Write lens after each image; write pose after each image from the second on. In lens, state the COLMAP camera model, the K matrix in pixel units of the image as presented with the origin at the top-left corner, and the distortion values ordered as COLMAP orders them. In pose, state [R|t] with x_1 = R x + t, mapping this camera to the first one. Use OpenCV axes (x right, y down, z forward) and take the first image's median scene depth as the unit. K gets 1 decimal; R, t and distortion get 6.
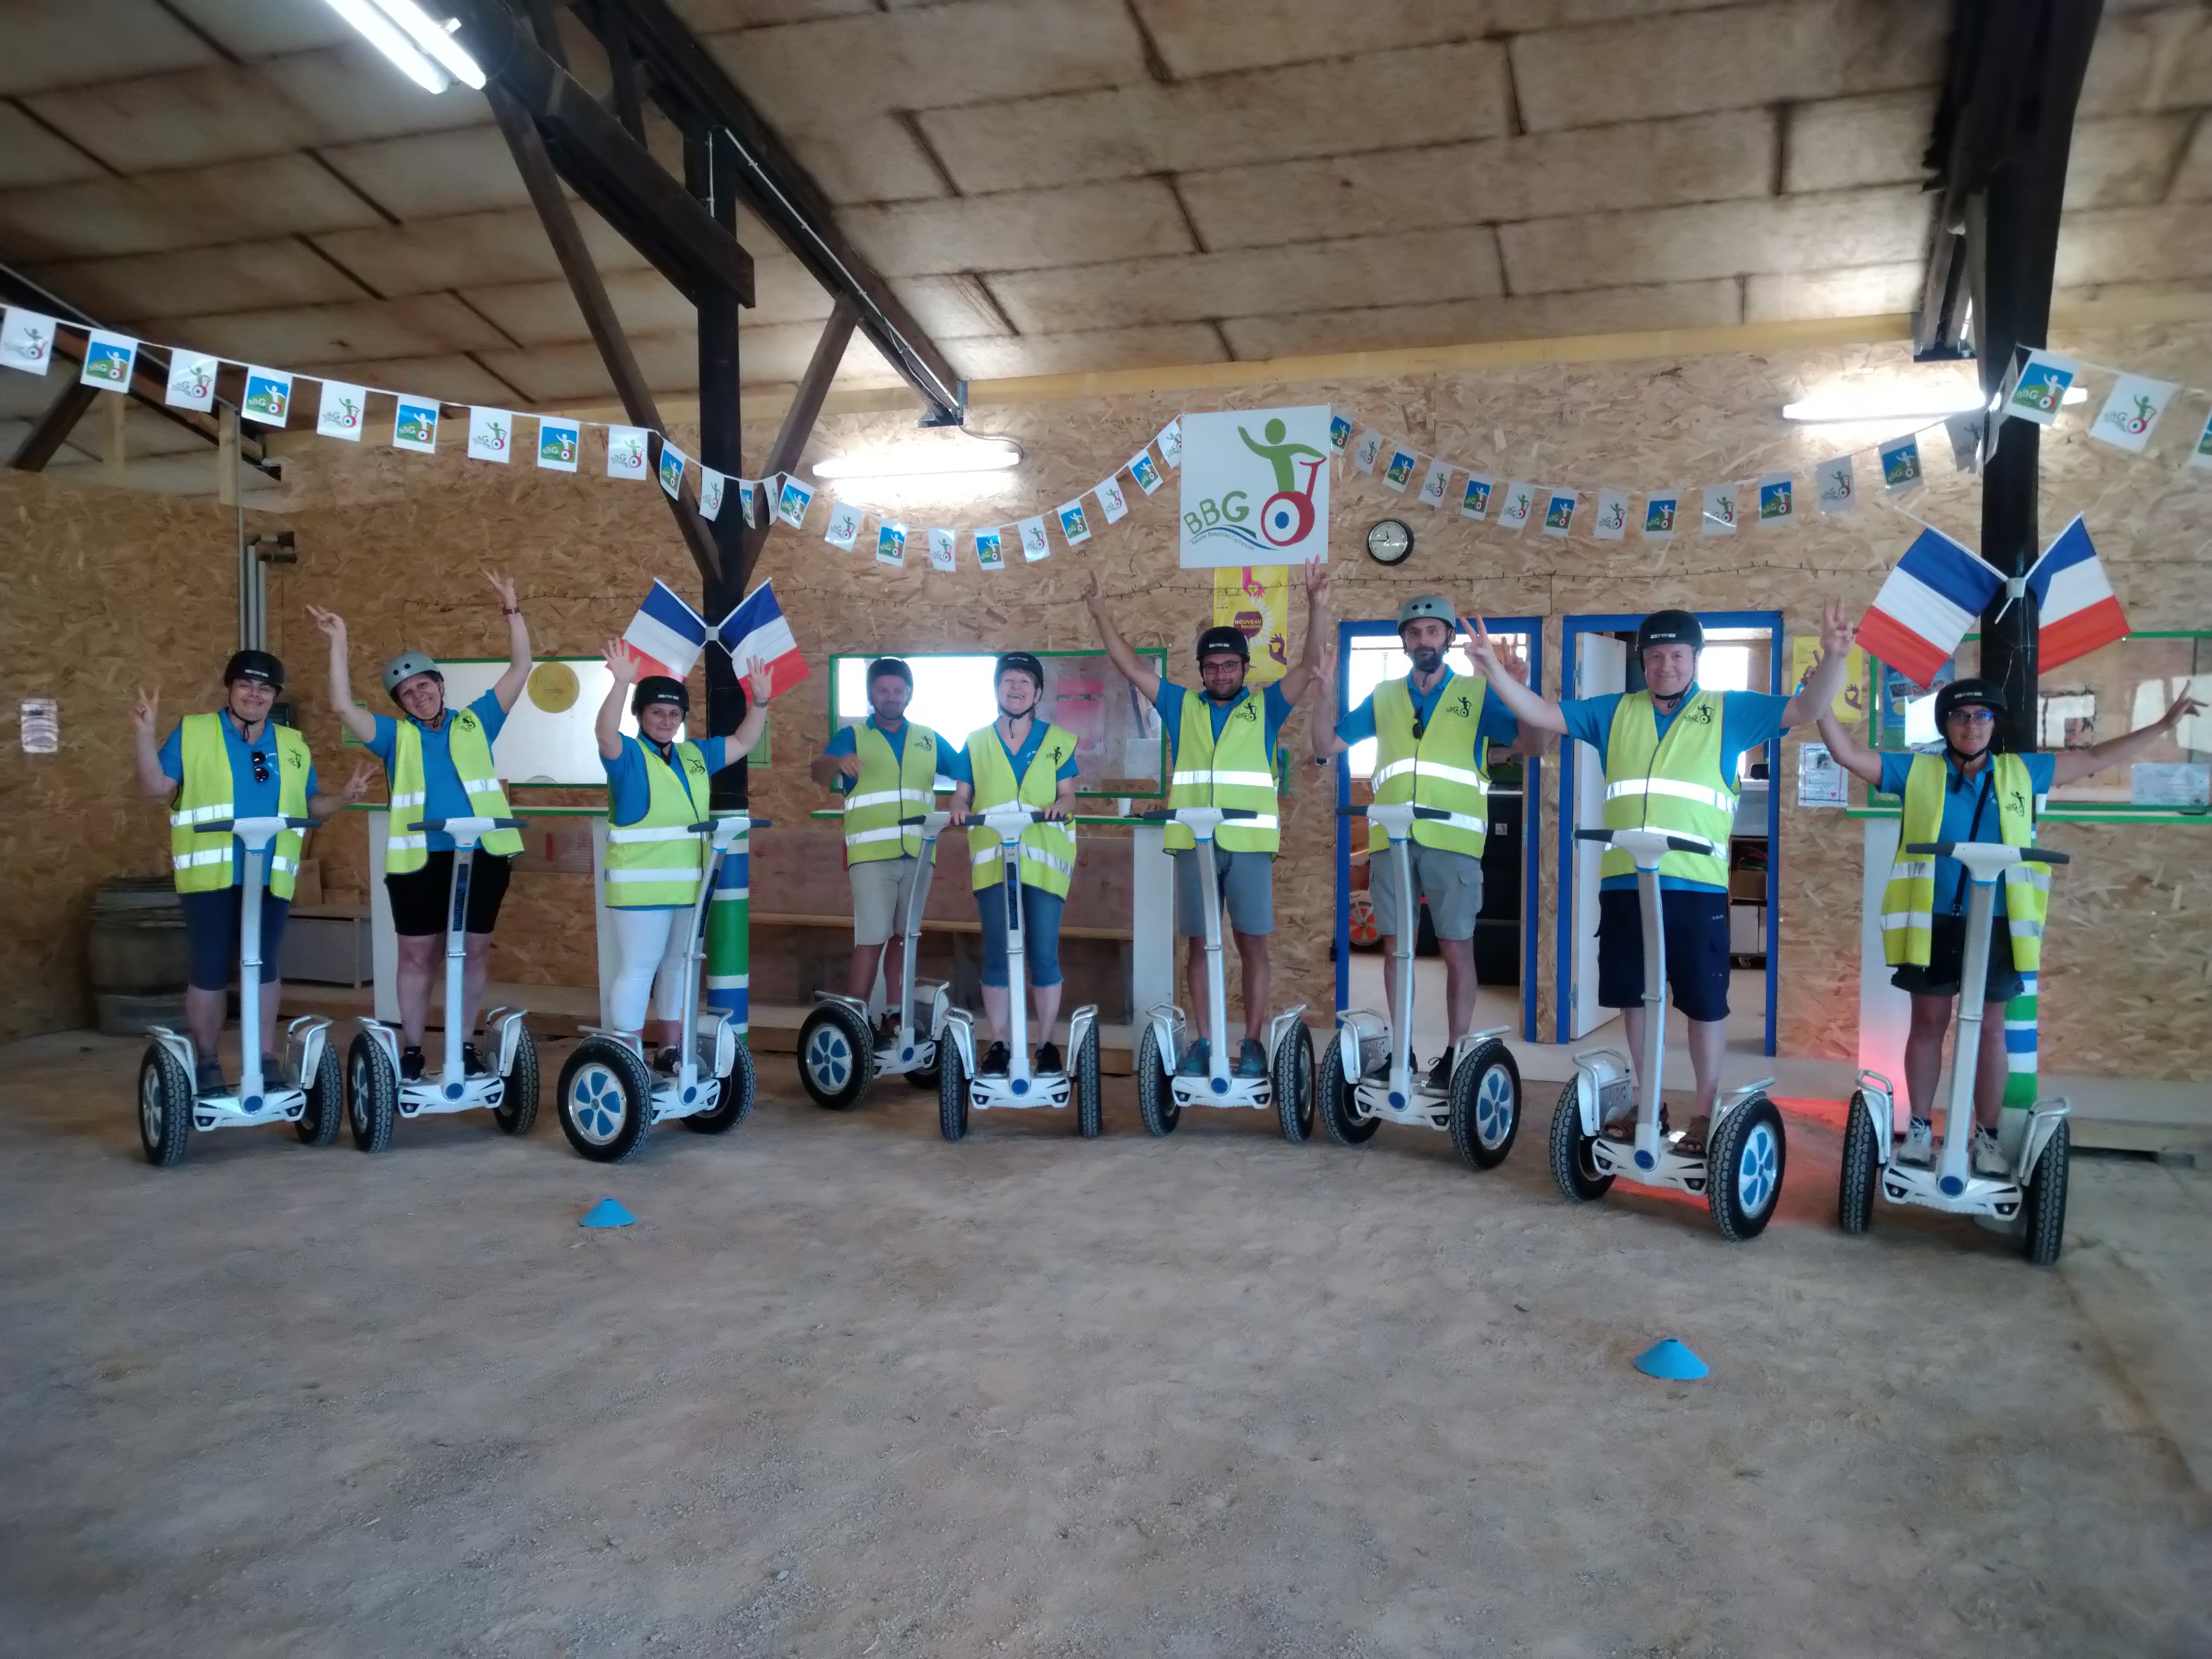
lens RADIAL K [[1765.5, 0, 1106.0], [0, 1765.5, 829.5], [0, 0, 1]] dist [-0.053189, 0.001896]
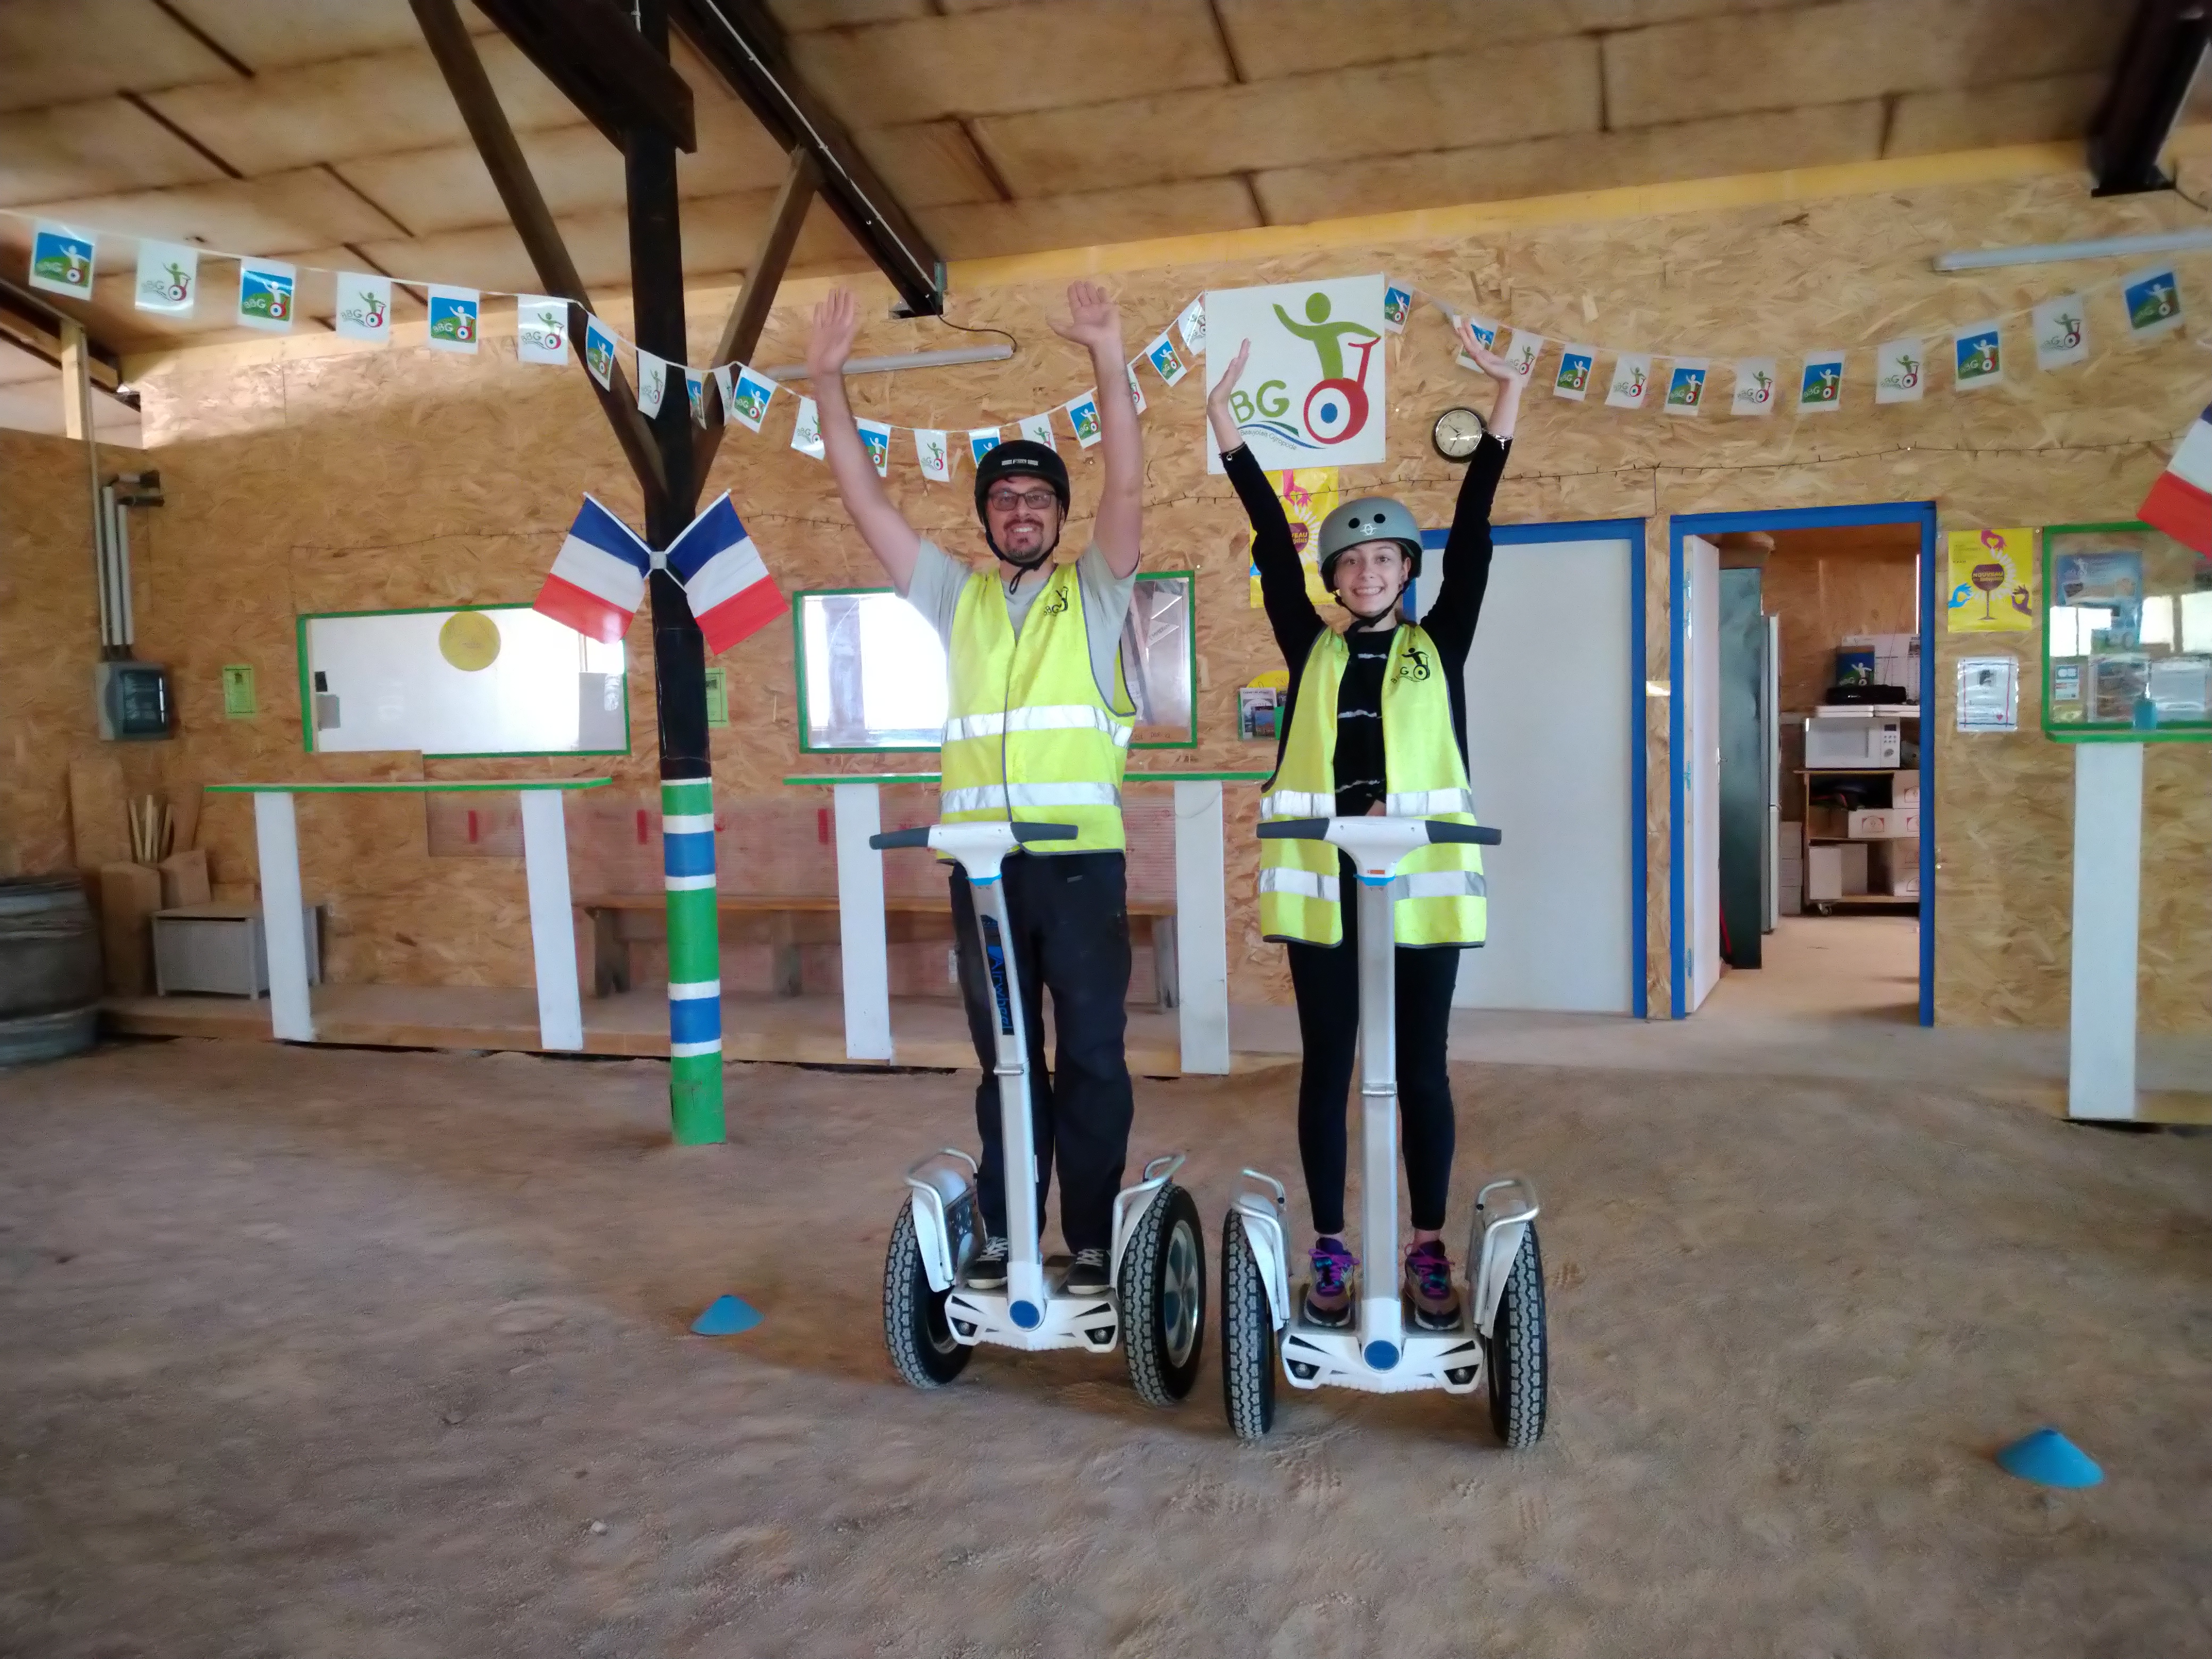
lens RADIAL K [[1765.5, 0, 1106.0], [0, 1765.5, 829.5], [0, 0, 1]] dist [-0.053189, 0.001896]
pose [[0.998907, -0.034542, 0.031500, -0.042222], [0.033590, 0.998978, 0.030245, -0.005408], [-0.032513, -0.029154, 0.999046, 0.161333]]
